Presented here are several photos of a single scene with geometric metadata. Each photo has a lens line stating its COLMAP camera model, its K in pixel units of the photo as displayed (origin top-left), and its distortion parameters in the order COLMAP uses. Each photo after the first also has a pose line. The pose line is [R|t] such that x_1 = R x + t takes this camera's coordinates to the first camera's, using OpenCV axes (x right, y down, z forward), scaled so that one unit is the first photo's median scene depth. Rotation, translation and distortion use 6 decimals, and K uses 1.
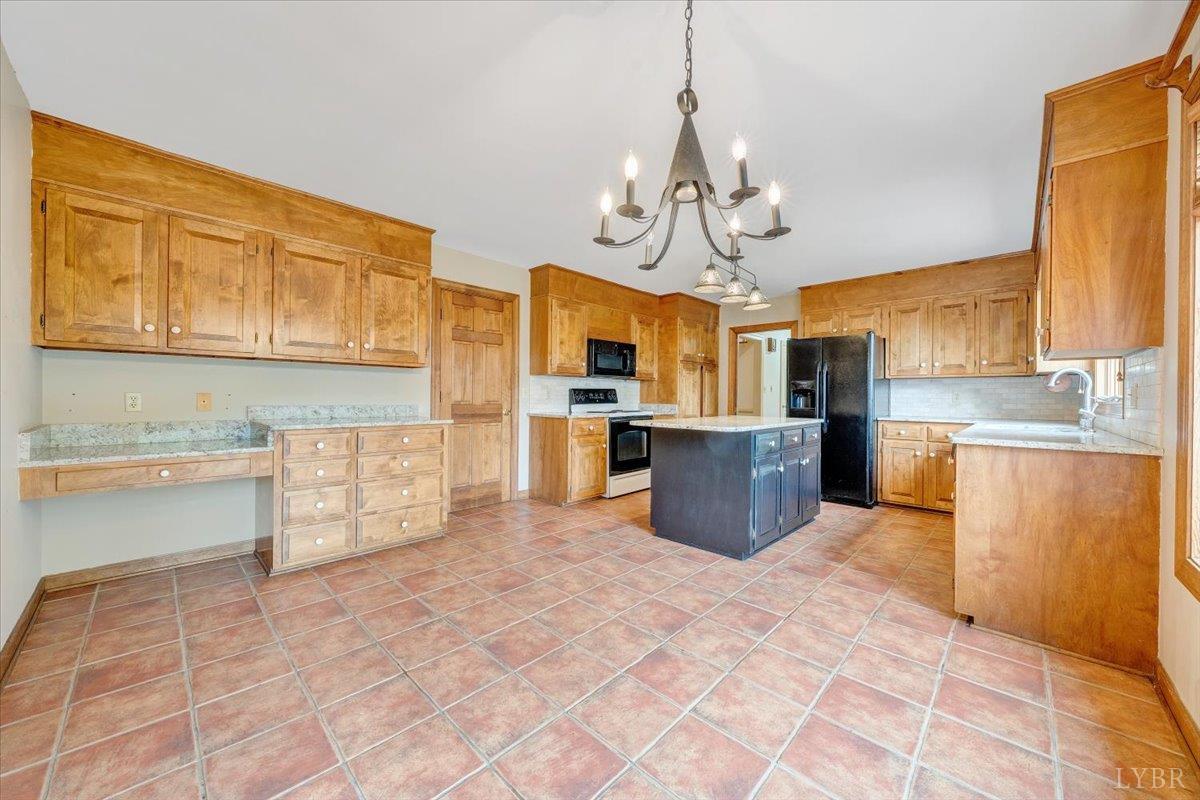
lens RADIAL K [[441.1, 0, 591.7], [0, 441.1, 398.0], [0, 0, 1]] dist [-0.002870, 0.001118]
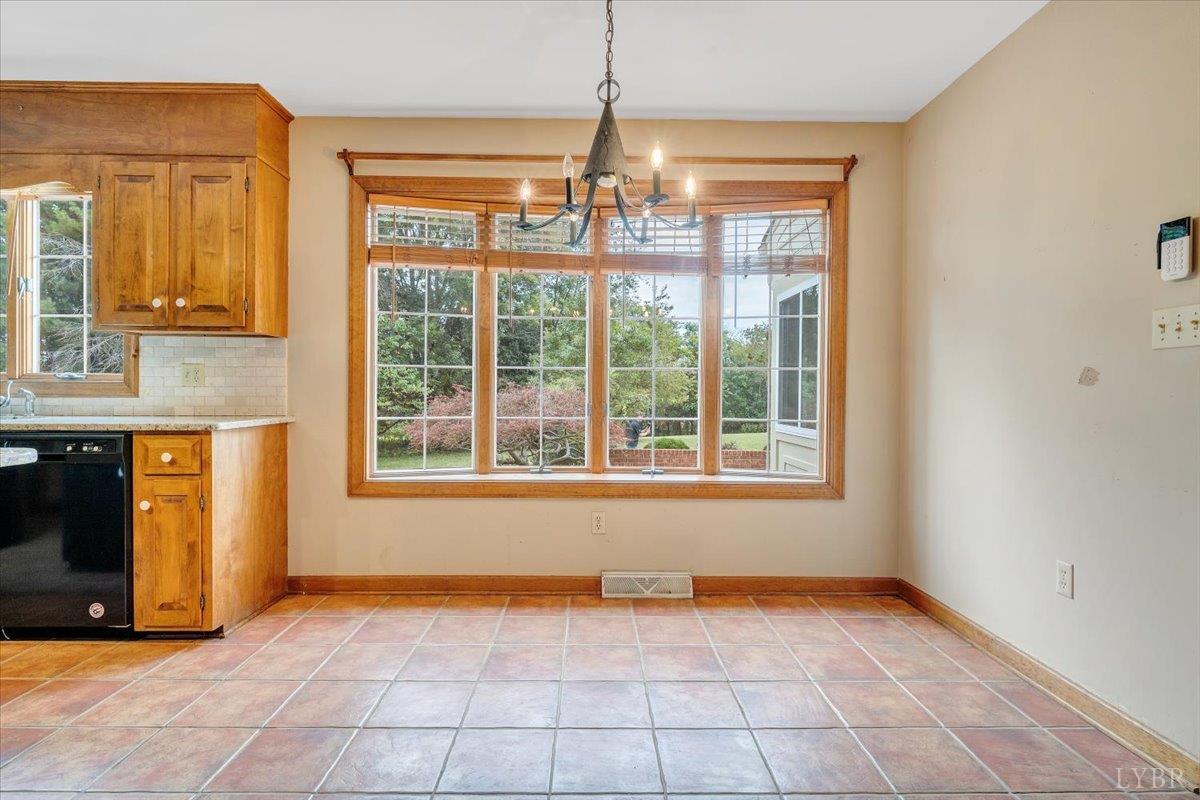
lens RADIAL K [[604.7, 0, 599.7], [0, 604.7, 396.7], [0, 0, 1]] dist [-0.003090, 0.000606]
pose [[-0.715059, -0.022047, 0.698717, -0.276673], [-0.010588, 0.999729, 0.020710, 0.003701], [-0.698984, 0.007411, -0.715099, 0.725509]]
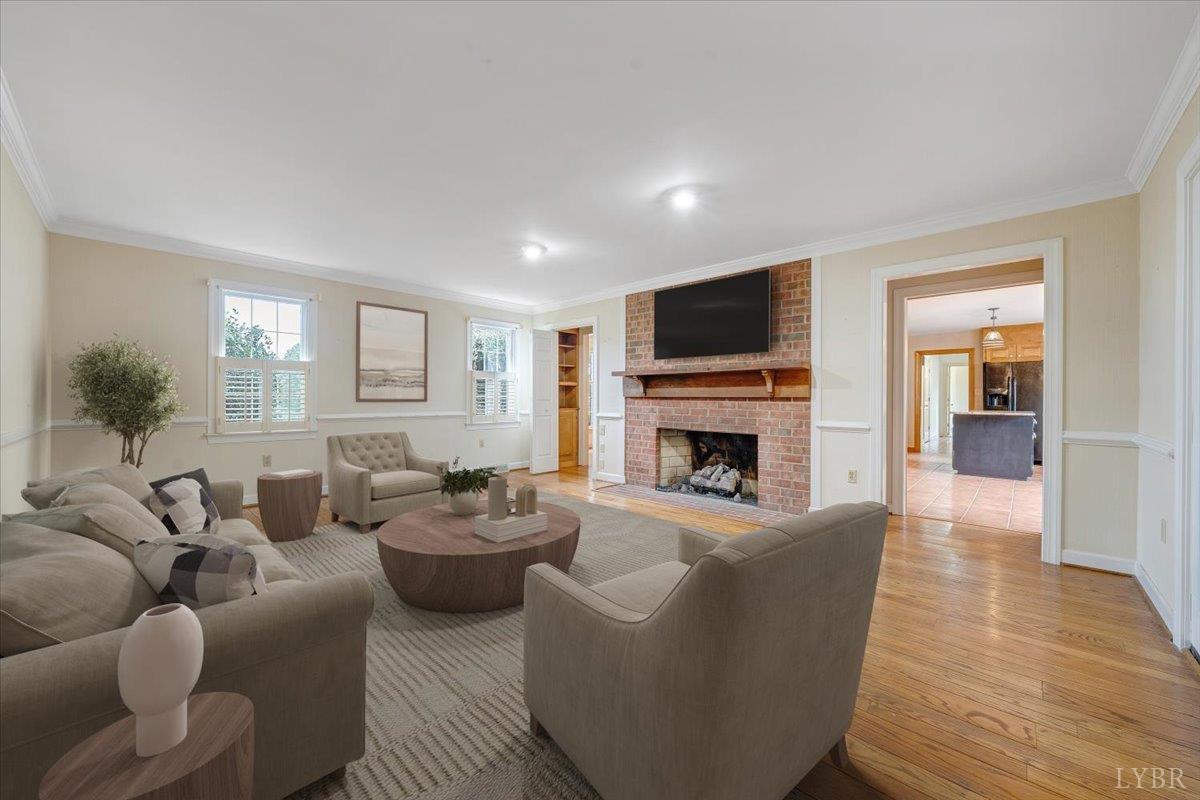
lens RADIAL K [[441.1, 0, 598.0], [0, 441.1, 397.3], [0, 0, 1]] dist [-0.002870, 0.001118]
pose [[0.999908, -0.002698, 0.013297, -1.229583], [0.002771, 0.999981, -0.005499, -0.002589], [-0.013282, 0.005535, 0.999896, -0.730890]]
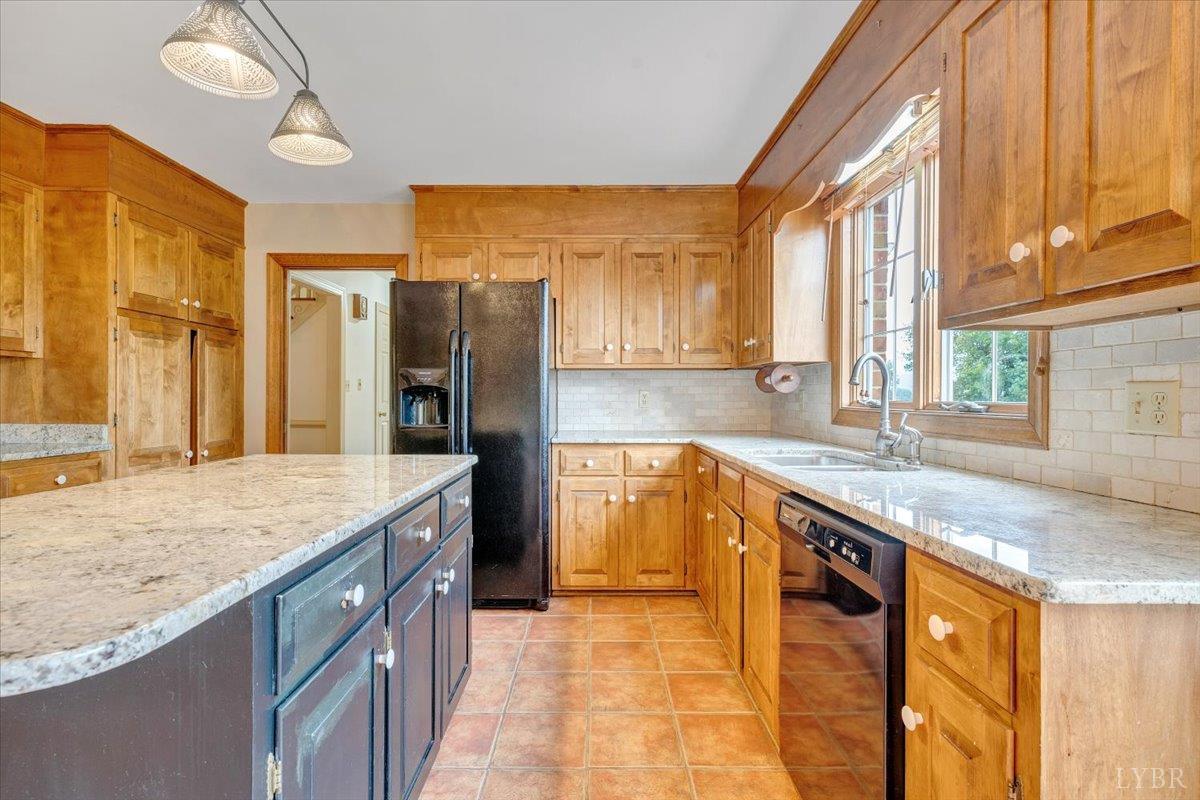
lens RADIAL K [[563.7, 0, 590.6], [0, 563.7, 396.8], [0, 0, 1]] dist [0.005200, -0.002501]
pose [[0.716378, -0.007778, 0.697669, 0.218950], [0.006174, 0.999969, 0.004809, -0.012298], [-0.697685, 0.000863, 0.716404, 0.525009]]
